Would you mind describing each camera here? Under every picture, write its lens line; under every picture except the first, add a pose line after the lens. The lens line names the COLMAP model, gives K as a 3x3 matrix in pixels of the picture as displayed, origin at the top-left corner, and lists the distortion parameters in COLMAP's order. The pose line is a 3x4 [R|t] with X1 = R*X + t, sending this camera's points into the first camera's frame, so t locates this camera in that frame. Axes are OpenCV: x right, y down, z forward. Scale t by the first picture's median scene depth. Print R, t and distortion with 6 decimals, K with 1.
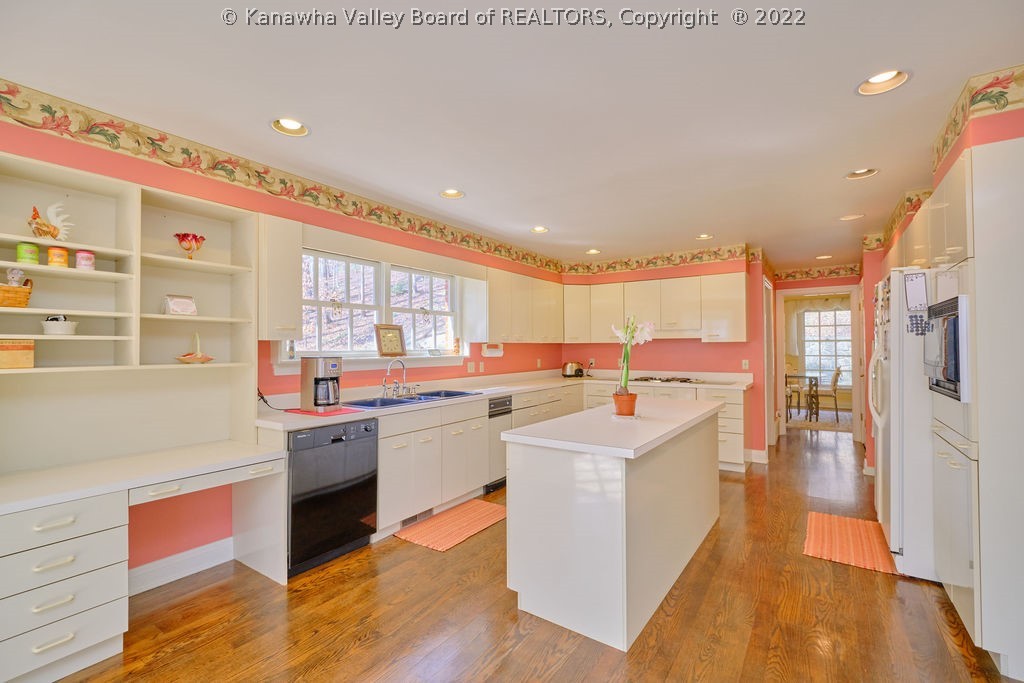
lens RADIAL K [[450.0, 0, 515.9], [0, 450.0, 341.6], [0, 0, 1]] dist [-0.003440, 0.000034]
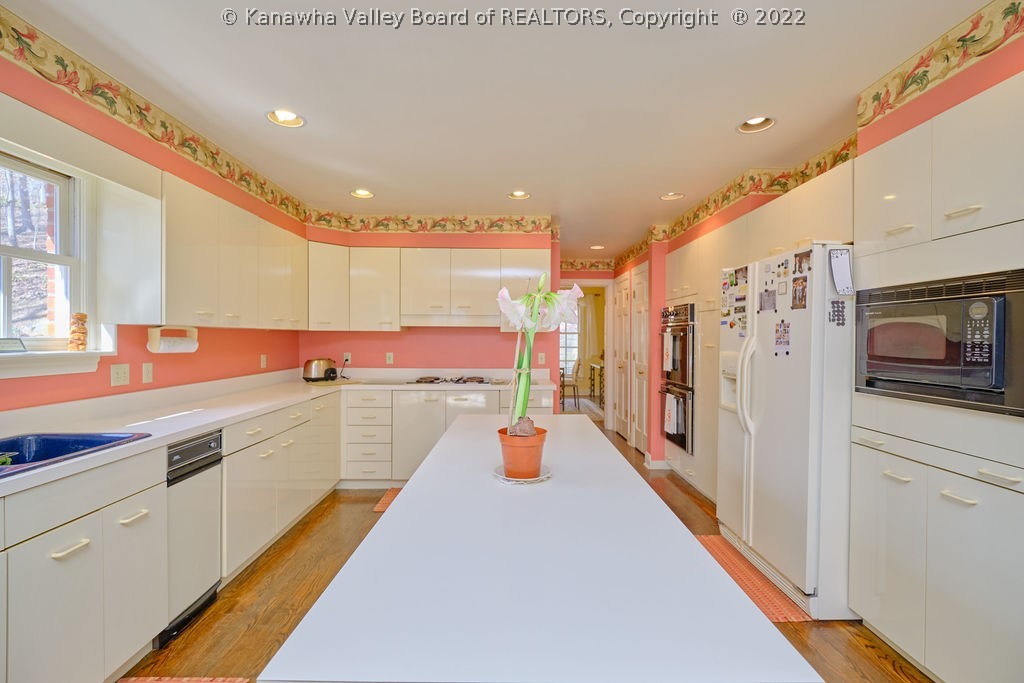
lens RADIAL K [[450.0, 0, 515.9], [0, 450.0, 341.6], [0, 0, 1]] dist [-0.003440, 0.000034]
pose [[0.817736, 0.003953, 0.575580, -0.027993], [-0.015757, 0.999755, 0.015520, 0.006066], [-0.575378, -0.021760, 0.817598, 0.348791]]
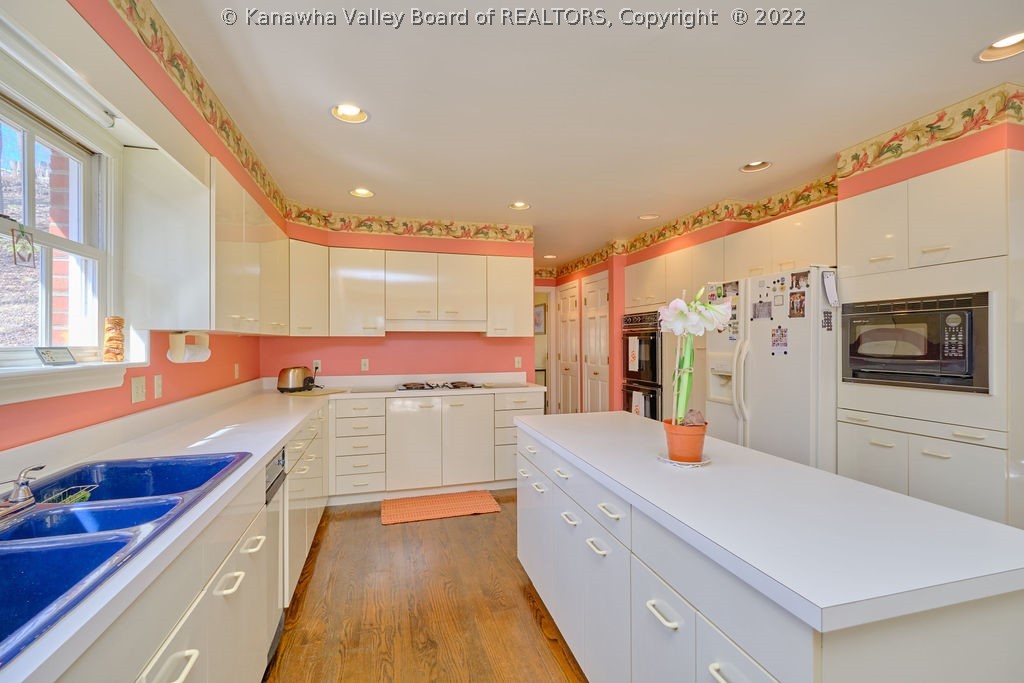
lens RADIAL K [[450.0, 0, 515.9], [0, 450.0, 341.6], [0, 0, 1]] dist [-0.003440, 0.000034]
pose [[0.639395, 0.004086, 0.768868, -0.195411], [-0.009200, 0.999955, 0.002337, 0.008212], [-0.768823, -0.008568, 0.639404, 0.463416]]
